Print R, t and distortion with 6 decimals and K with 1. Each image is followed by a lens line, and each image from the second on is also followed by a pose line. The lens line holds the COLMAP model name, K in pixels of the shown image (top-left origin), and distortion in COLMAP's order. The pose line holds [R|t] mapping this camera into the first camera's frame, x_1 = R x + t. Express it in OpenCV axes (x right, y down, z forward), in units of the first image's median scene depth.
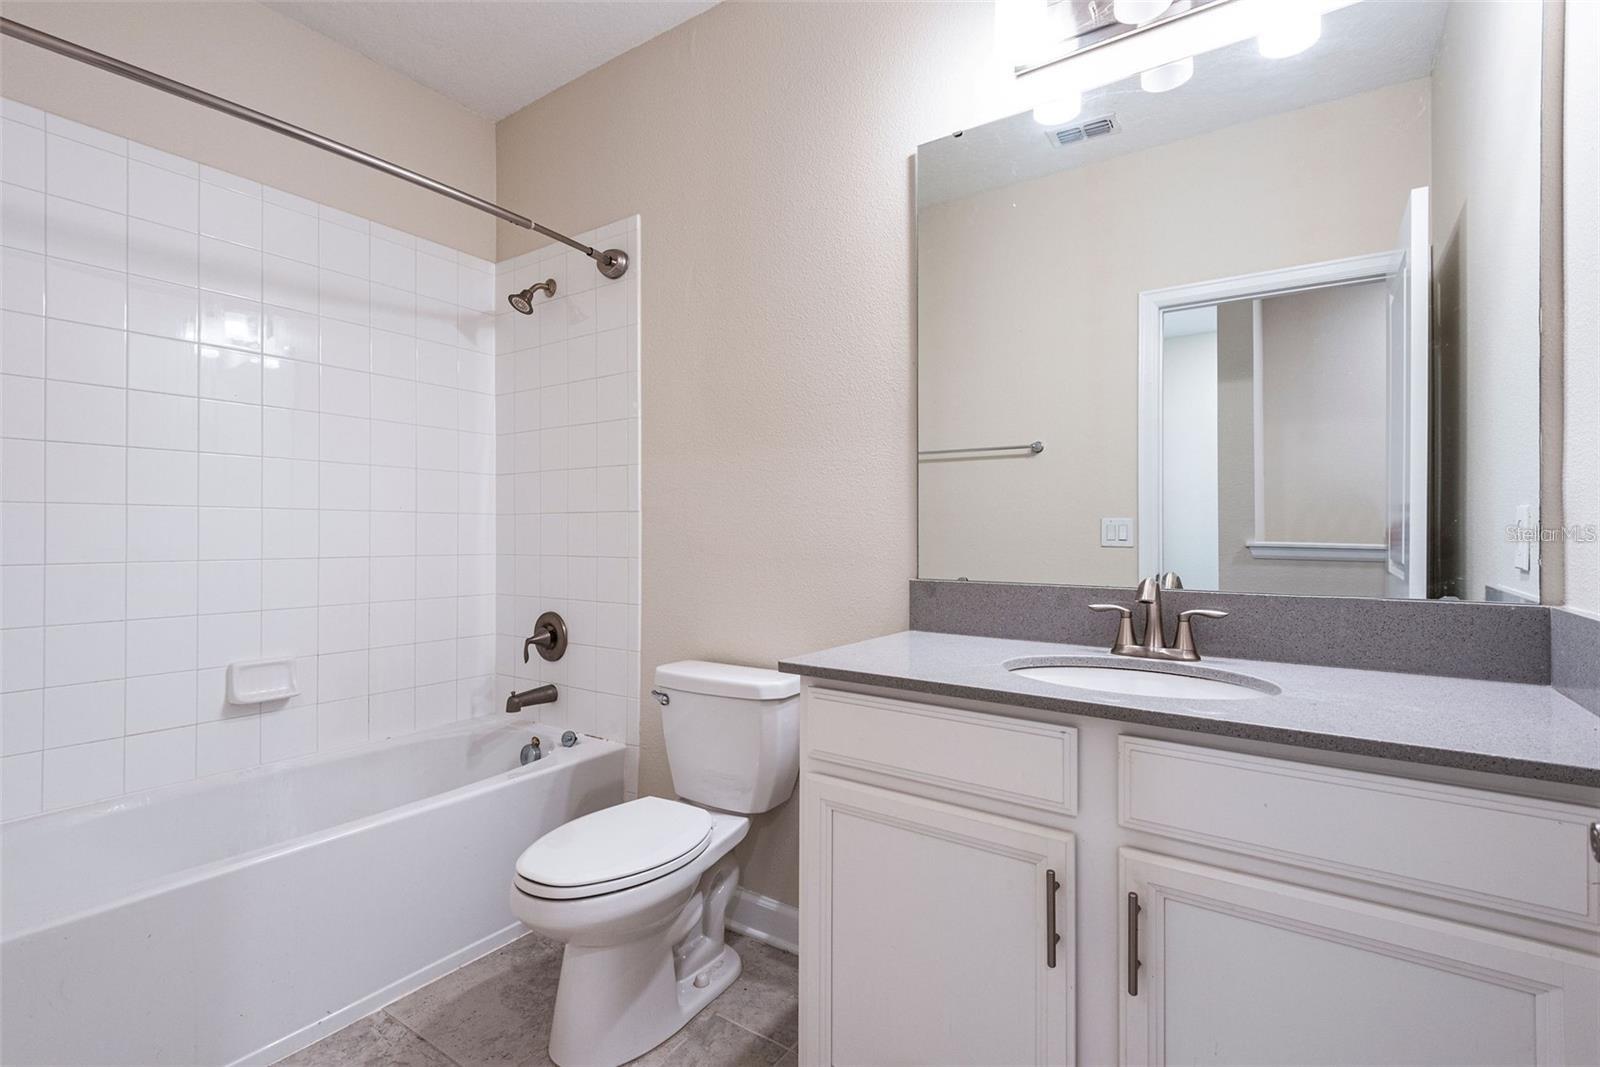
lens RADIAL K [[735.0, 0, 802.4], [0, 735.0, 534.9], [0, 0, 1]] dist [0.024279, -0.005422]
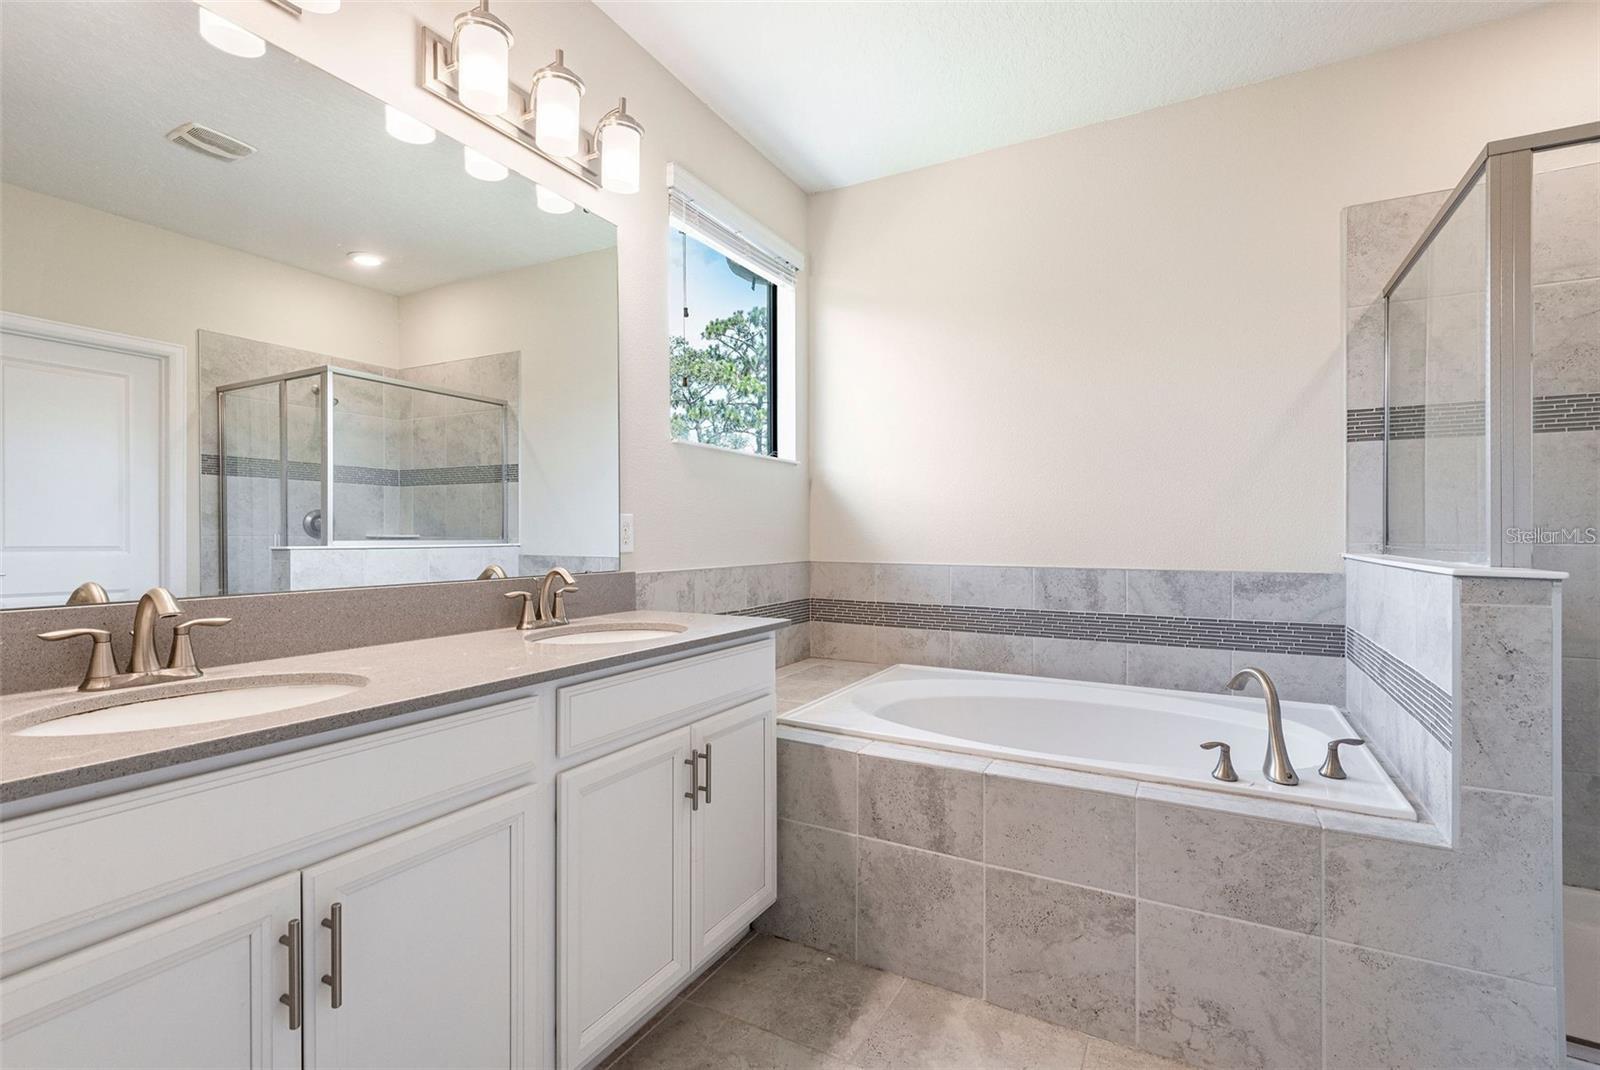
lens RADIAL K [[735.0, 0, 805.8], [0, 735.0, 530.1], [0, 0, 1]] dist [0.024279, -0.005422]
pose [[-0.075867, -0.006177, 0.997099, -0.434831], [-0.008677, 0.999947, 0.005535, -0.020346], [-0.997080, -0.008232, -0.075916, 0.320500]]
